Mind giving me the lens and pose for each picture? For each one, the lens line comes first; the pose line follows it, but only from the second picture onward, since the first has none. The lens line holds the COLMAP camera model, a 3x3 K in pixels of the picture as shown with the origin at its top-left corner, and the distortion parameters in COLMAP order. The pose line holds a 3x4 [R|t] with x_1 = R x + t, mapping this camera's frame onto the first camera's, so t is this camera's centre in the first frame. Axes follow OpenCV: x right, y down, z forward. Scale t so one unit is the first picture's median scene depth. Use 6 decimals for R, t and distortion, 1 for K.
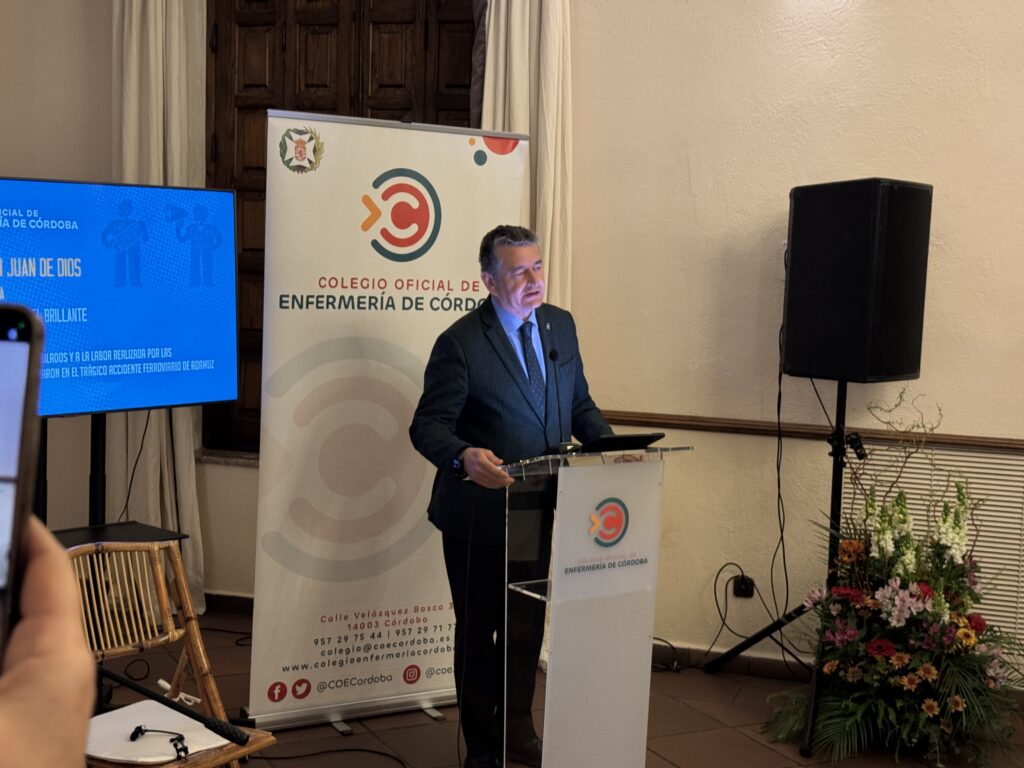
lens RADIAL K [[1441.2, 0, 509.3], [0, 1441.2, 387.1], [0, 0, 1]] dist [0.161854, 0.041142]
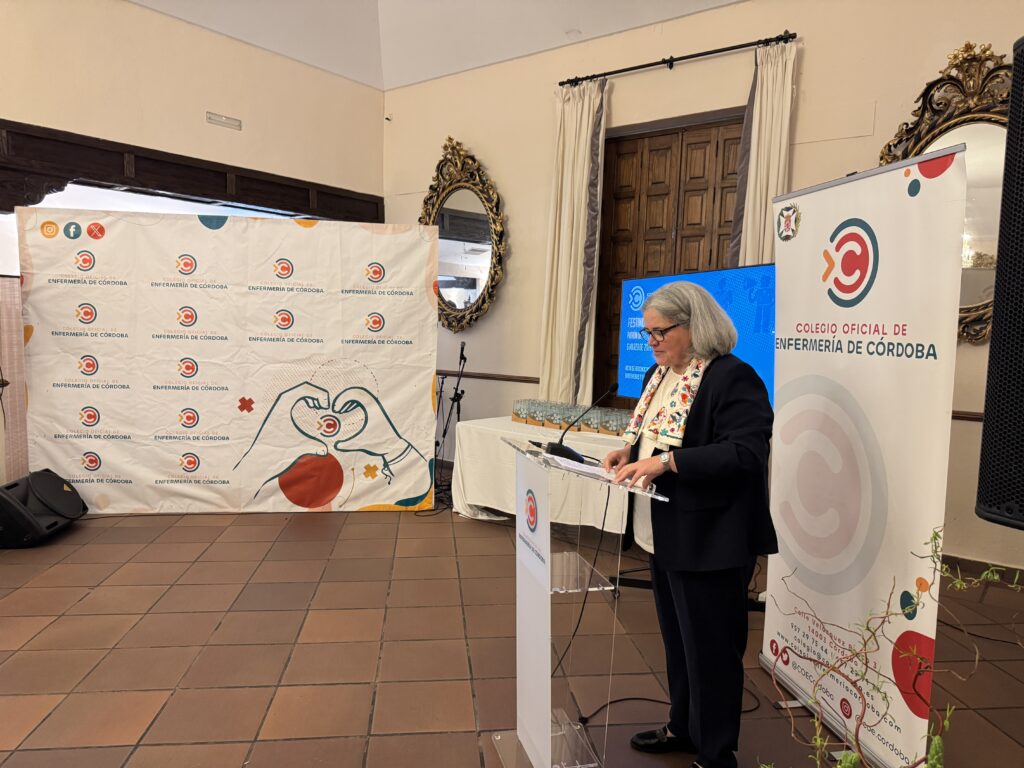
lens RADIAL K [[716.4, 0, 516.7], [0, 716.4, 387.7], [0, 0, 1]] dist [0.152923, -0.246334]
pose [[-0.330773, 0.042423, -0.942756, 0.512621], [-0.118307, 0.989244, 0.086024, -0.046205], [0.936265, 0.139989, -0.322196, 0.957006]]
